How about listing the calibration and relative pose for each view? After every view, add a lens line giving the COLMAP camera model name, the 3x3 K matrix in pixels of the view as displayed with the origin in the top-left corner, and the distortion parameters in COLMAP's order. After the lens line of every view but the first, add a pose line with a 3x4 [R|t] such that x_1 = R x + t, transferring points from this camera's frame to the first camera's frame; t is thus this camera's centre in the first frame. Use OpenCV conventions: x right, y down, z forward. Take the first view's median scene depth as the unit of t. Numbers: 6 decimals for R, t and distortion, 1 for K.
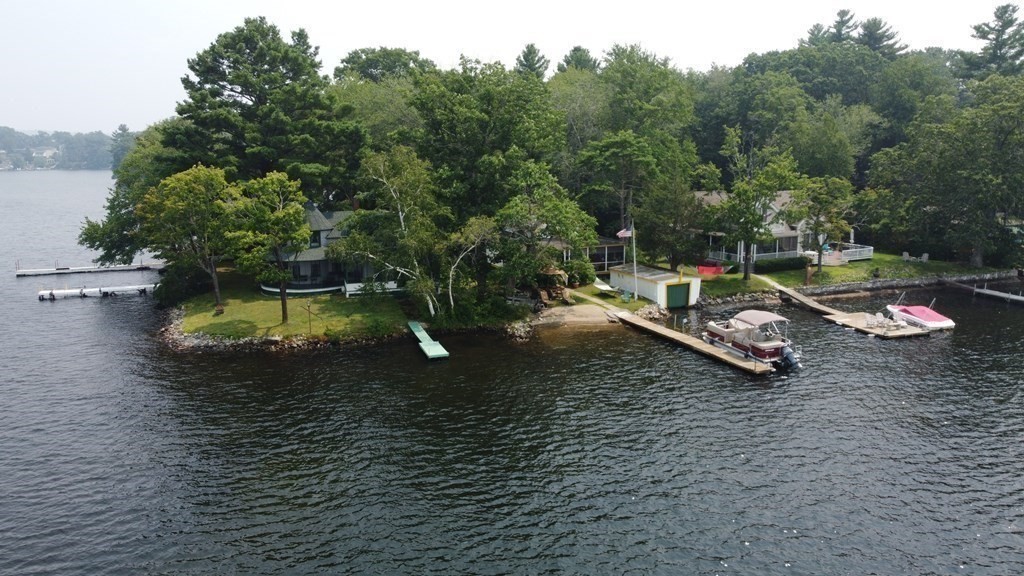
lens RADIAL K [[758.6, 0, 512.0], [0, 758.6, 288.0], [0, 0, 1]] dist [0.053928, -0.175991]
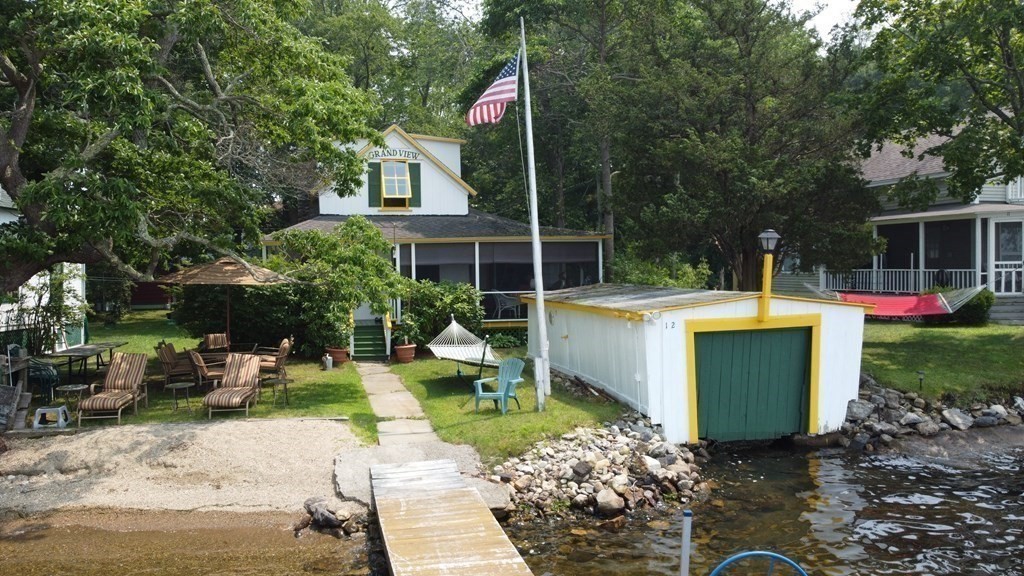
lens RADIAL K [[775.9, 0, 508.4], [0, 775.9, 287.2], [0, 0, 1]] dist [-0.007819, 0.002449]
pose [[0.989537, 0.002700, -0.144252, 0.174139], [-0.024937, 0.987978, -0.152568, 0.016592], [0.142106, 0.154569, 0.977709, 0.745285]]
